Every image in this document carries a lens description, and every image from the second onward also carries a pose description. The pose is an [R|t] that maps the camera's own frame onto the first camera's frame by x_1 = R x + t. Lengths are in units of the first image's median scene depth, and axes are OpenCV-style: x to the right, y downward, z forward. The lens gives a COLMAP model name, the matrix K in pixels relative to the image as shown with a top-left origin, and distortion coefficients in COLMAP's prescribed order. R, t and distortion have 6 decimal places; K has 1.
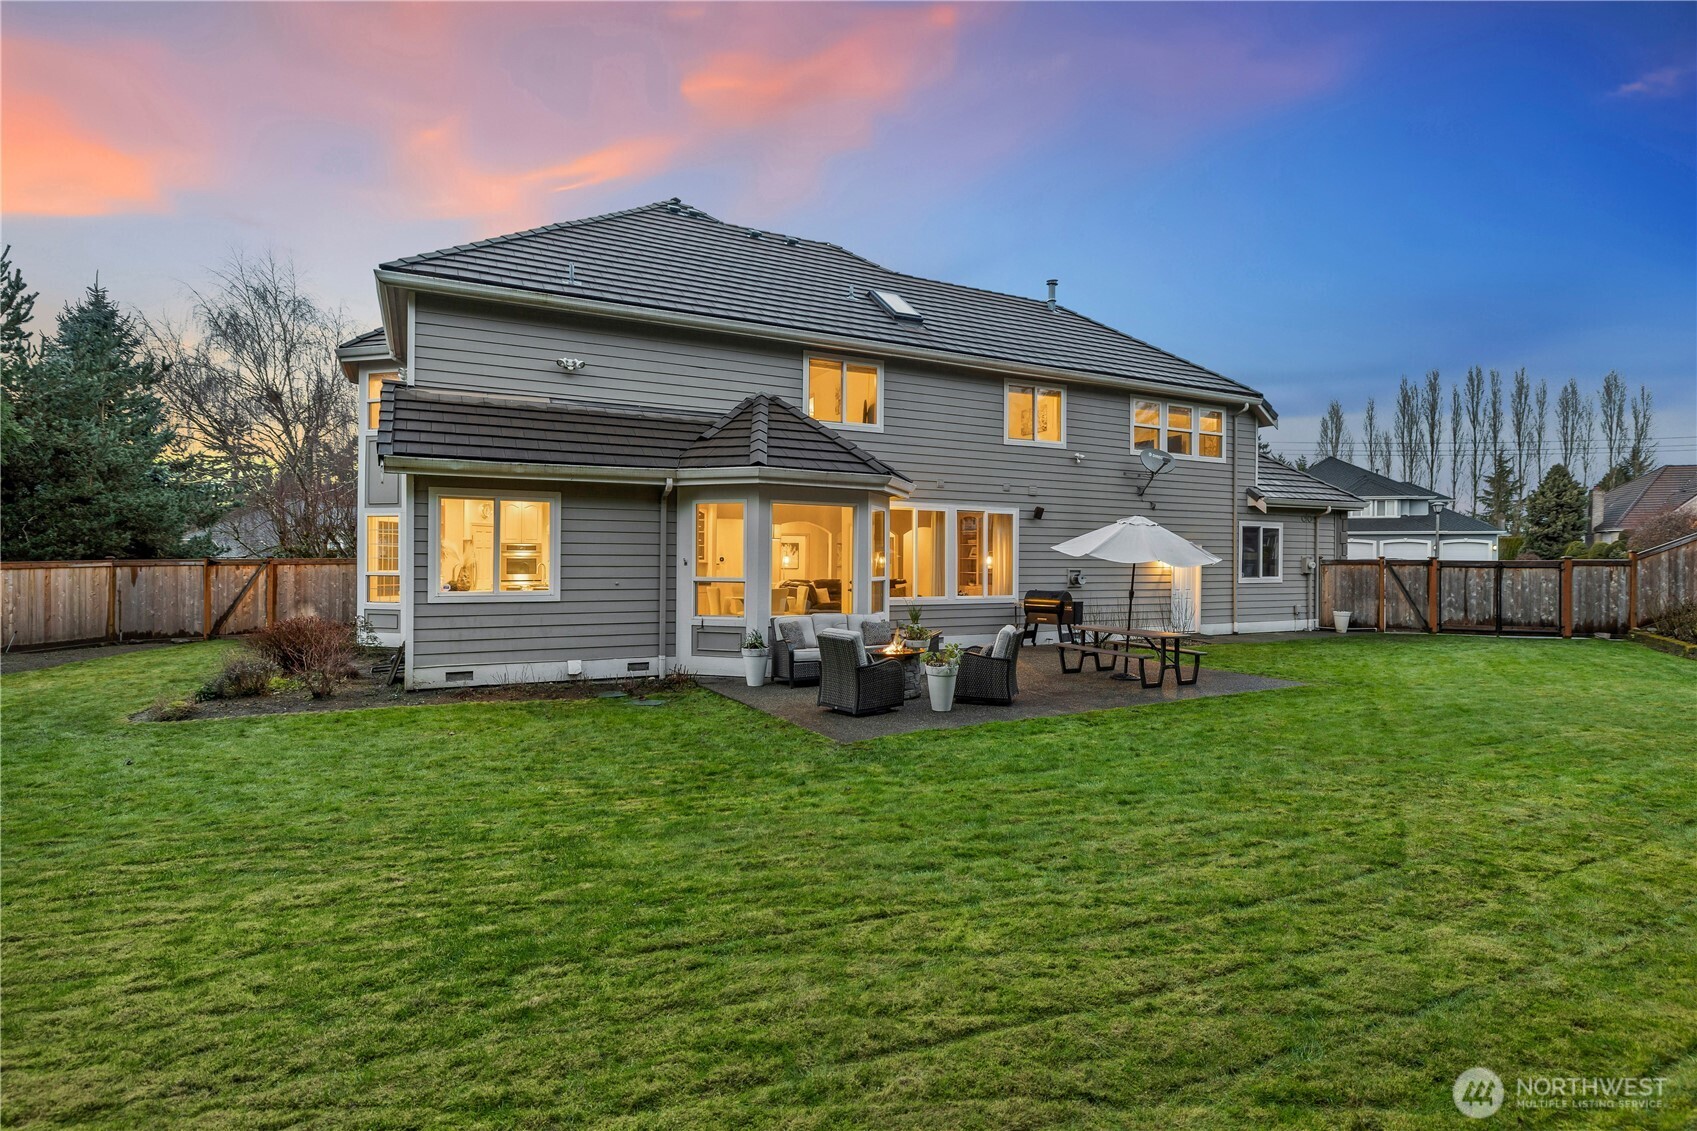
lens RADIAL K [[852.7, 0, 851.6], [0, 852.7, 568.7], [0, 0, 1]] dist [0.015999, -0.000381]
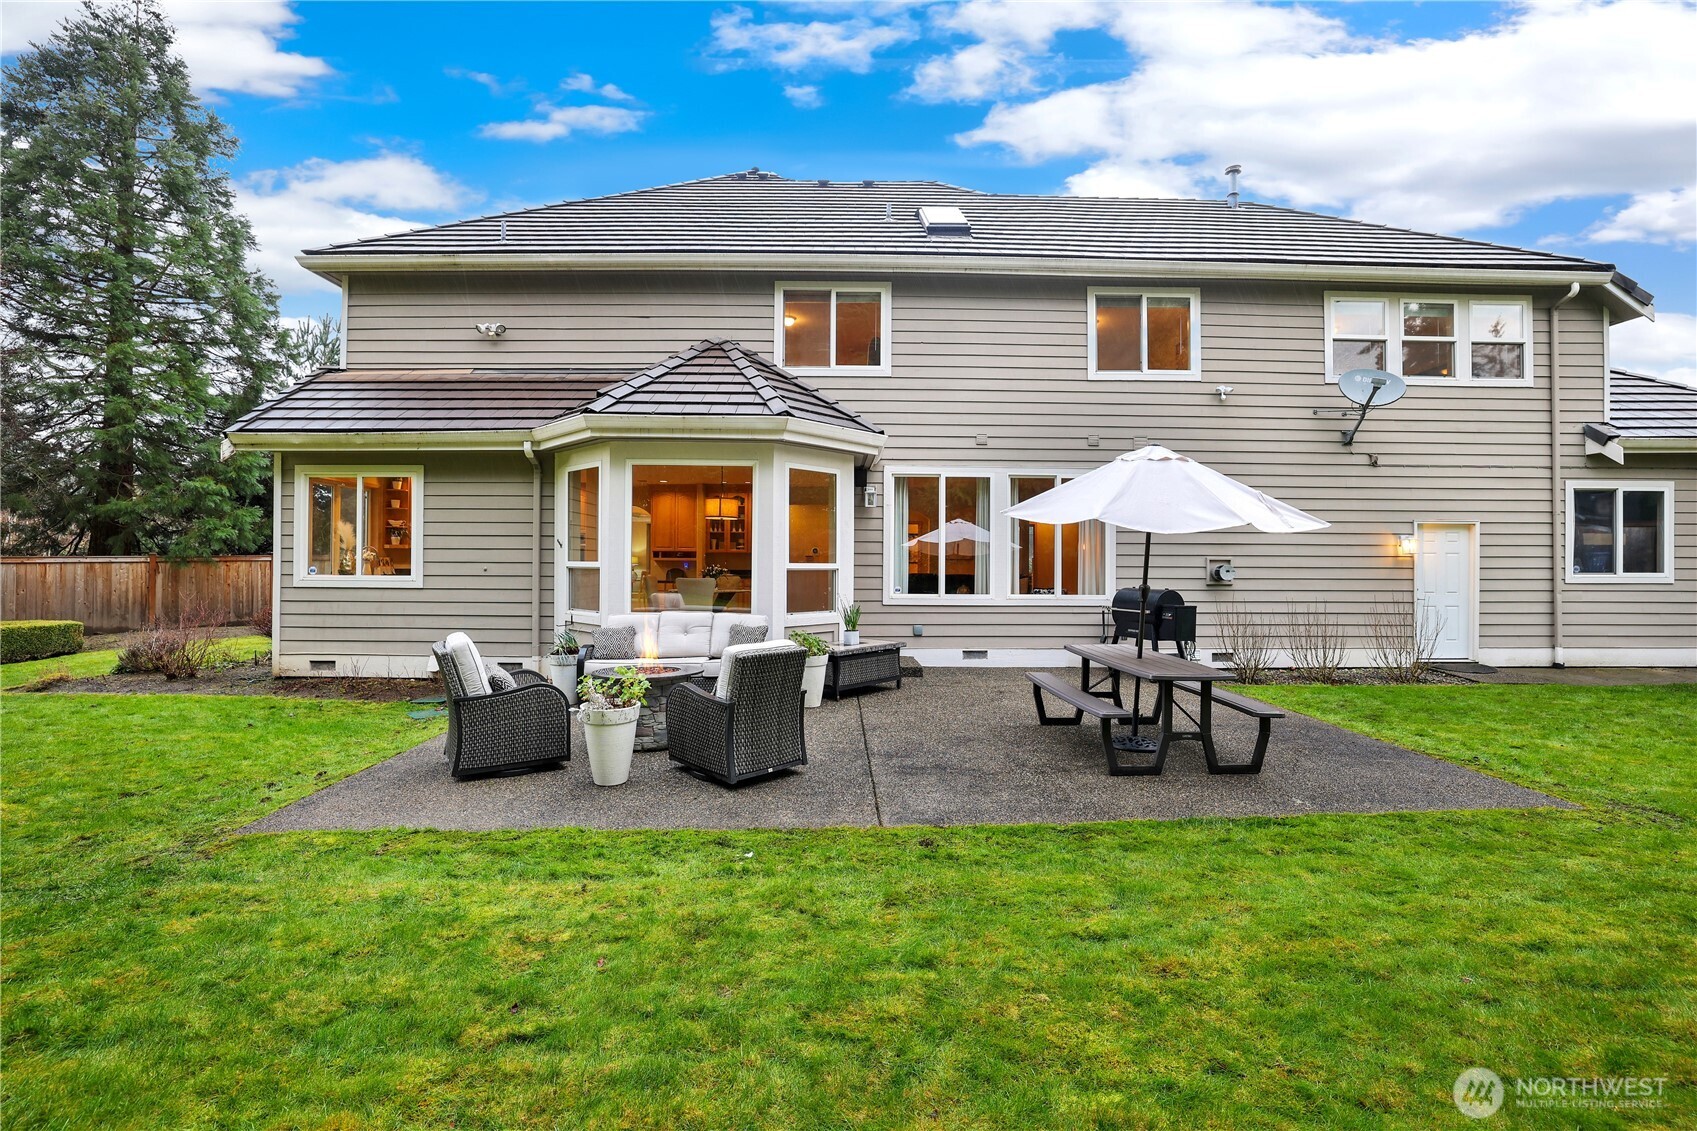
lens RADIAL K [[733.1, 0, 836.8], [0, 733.1, 565.4], [0, 0, 1]] dist [-0.030882, 0.008707]
pose [[0.887115, -0.000018, -0.461548, 0.251550], [-0.004649, 0.999949, -0.008976, 0.012523], [0.461525, 0.010108, 0.887070, 0.343033]]
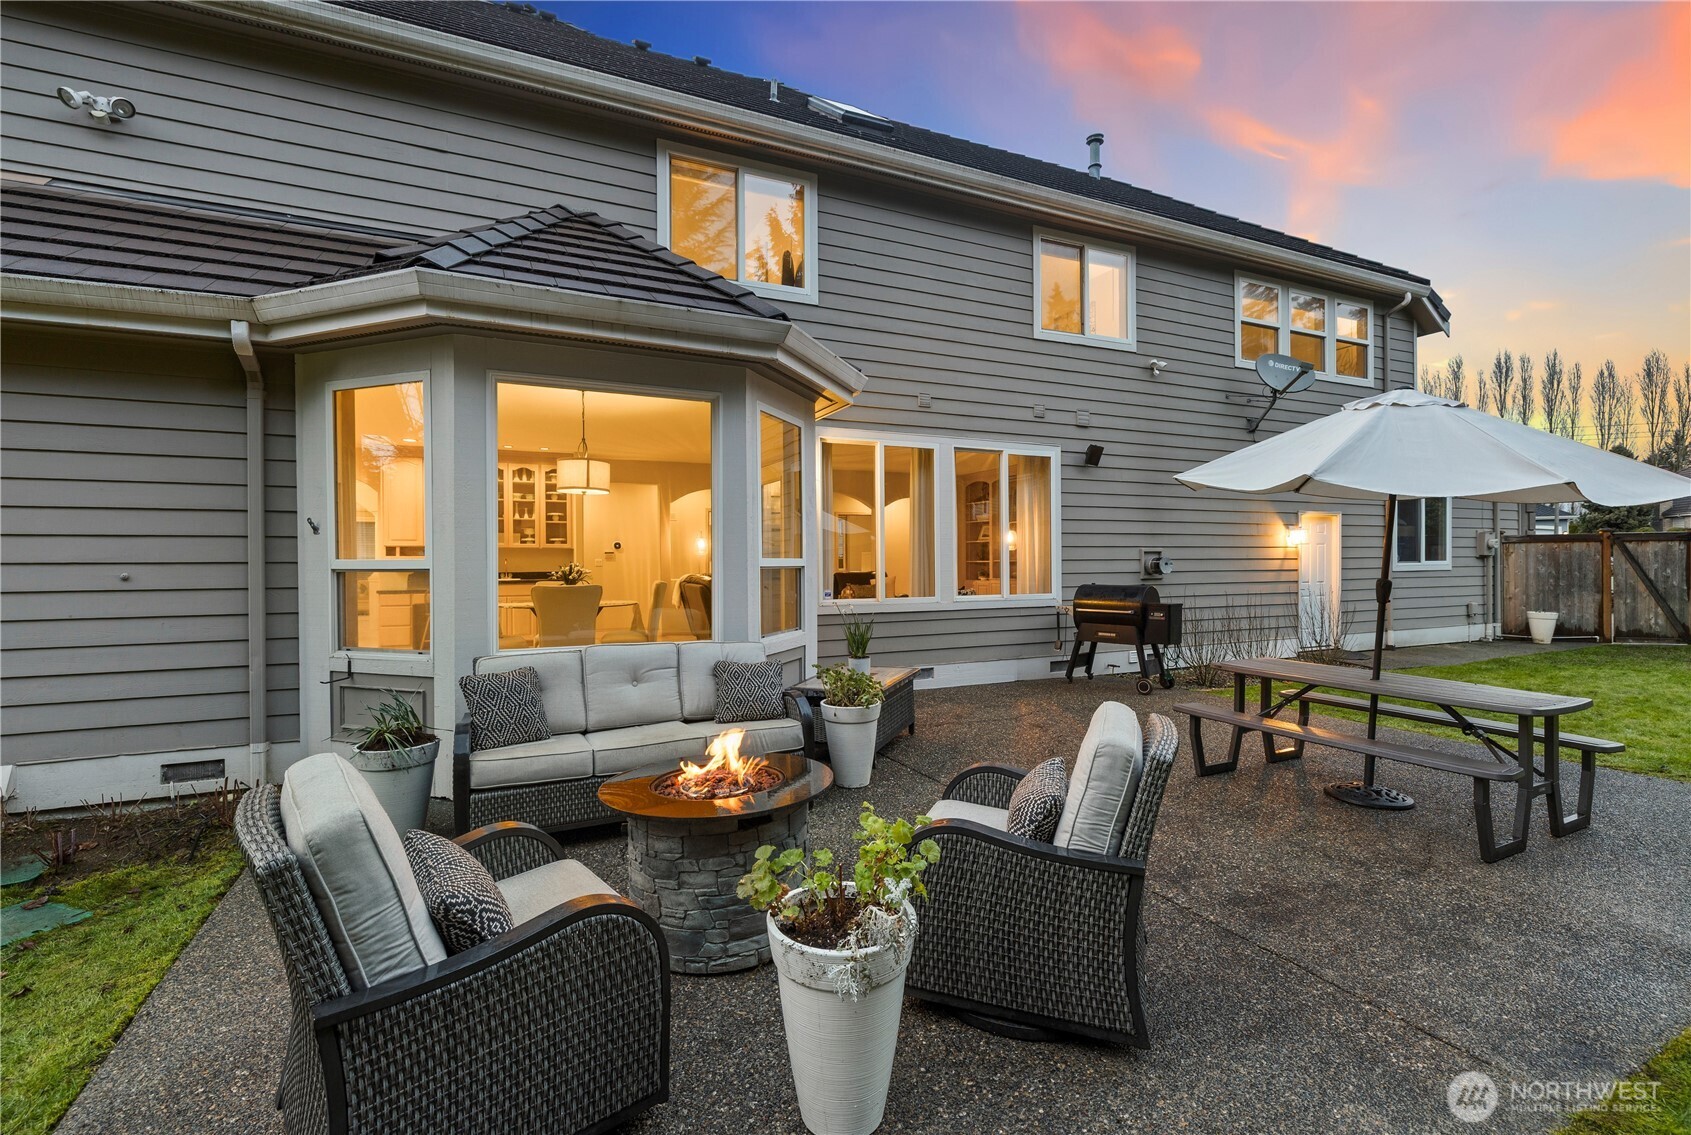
lens RADIAL K [[754.6, 0, 833.1], [0, 754.6, 571.2], [0, 0, 1]] dist [0.004872, 0.000054]
pose [[0.998173, -0.012502, -0.059116, 0.063139], [0.012544, 0.999921, 0.000340, 0.012509], [0.059107, -0.001081, 0.998251, 0.433304]]
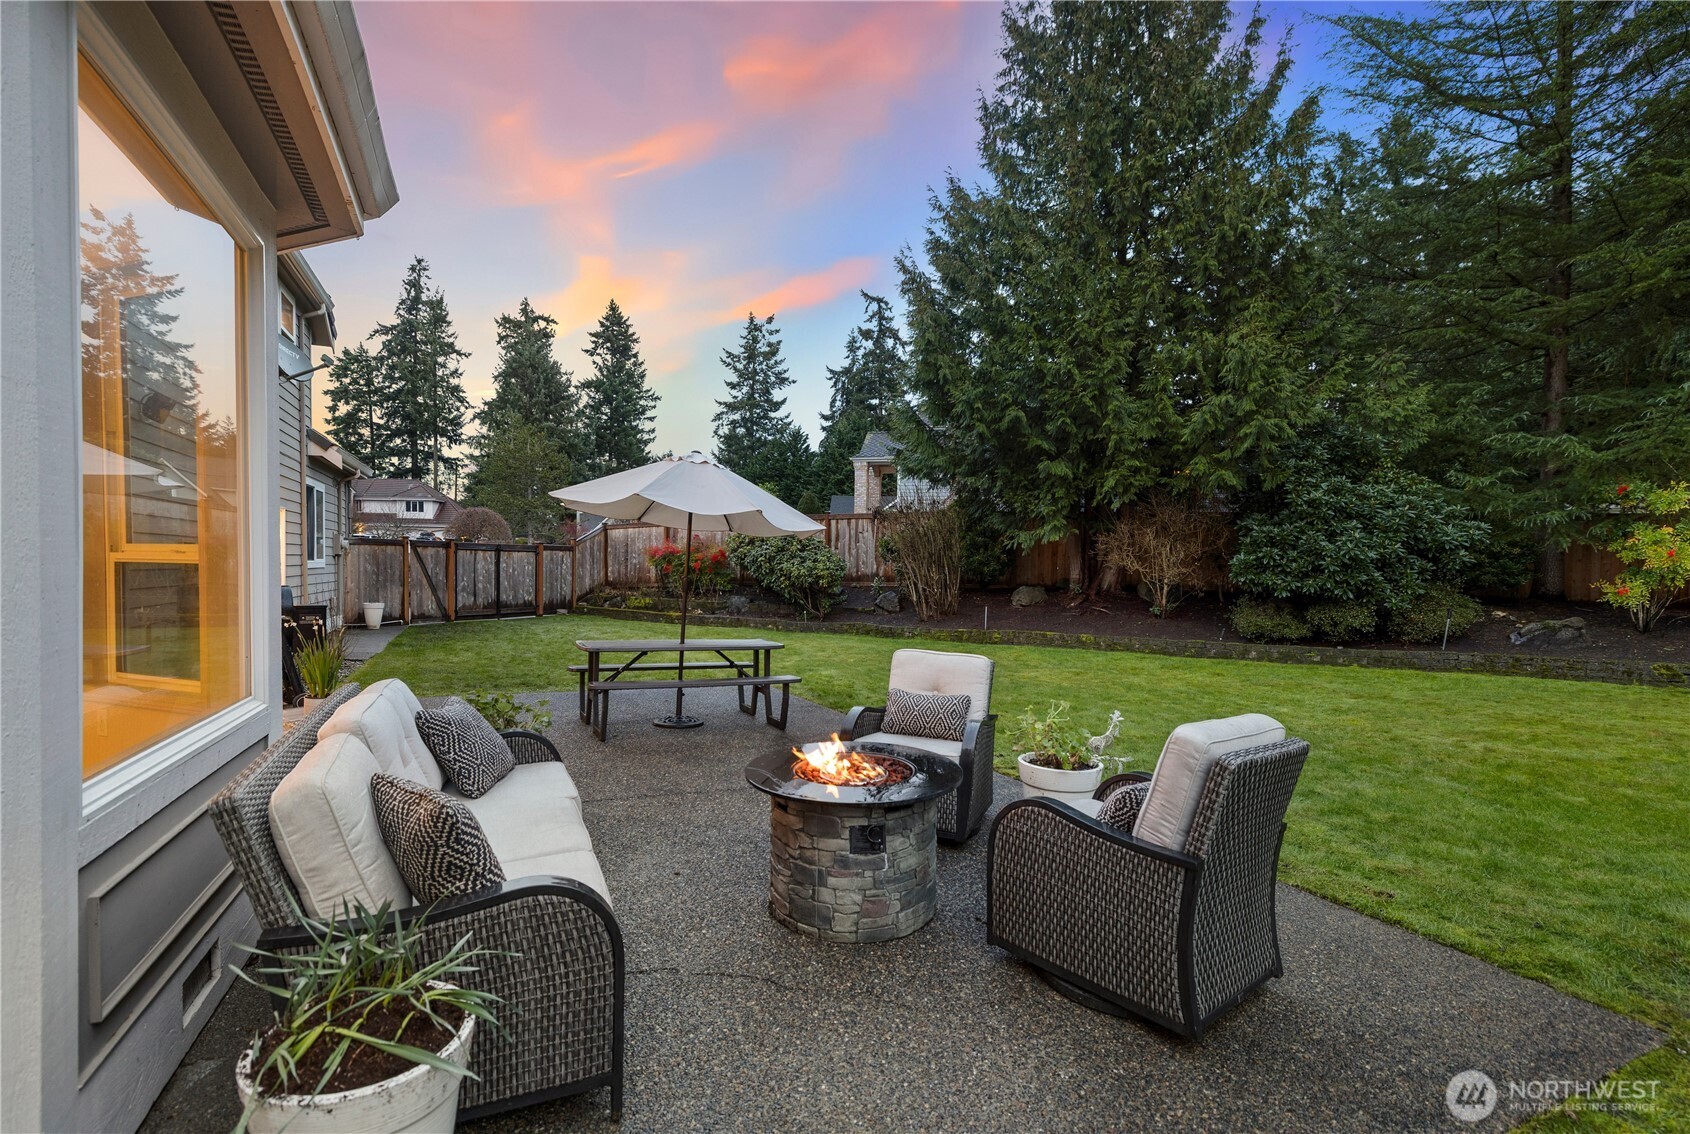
lens RADIAL K [[794.5, 0, 847.1], [0, 794.5, 582.3], [0, 0, 1]] dist [0.001972, 0.000142]
pose [[0.075161, -0.023698, 0.996890, -0.155277], [-0.007259, 0.999678, 0.024312, 0.010713], [-0.997145, -0.009063, 0.074965, 0.577586]]
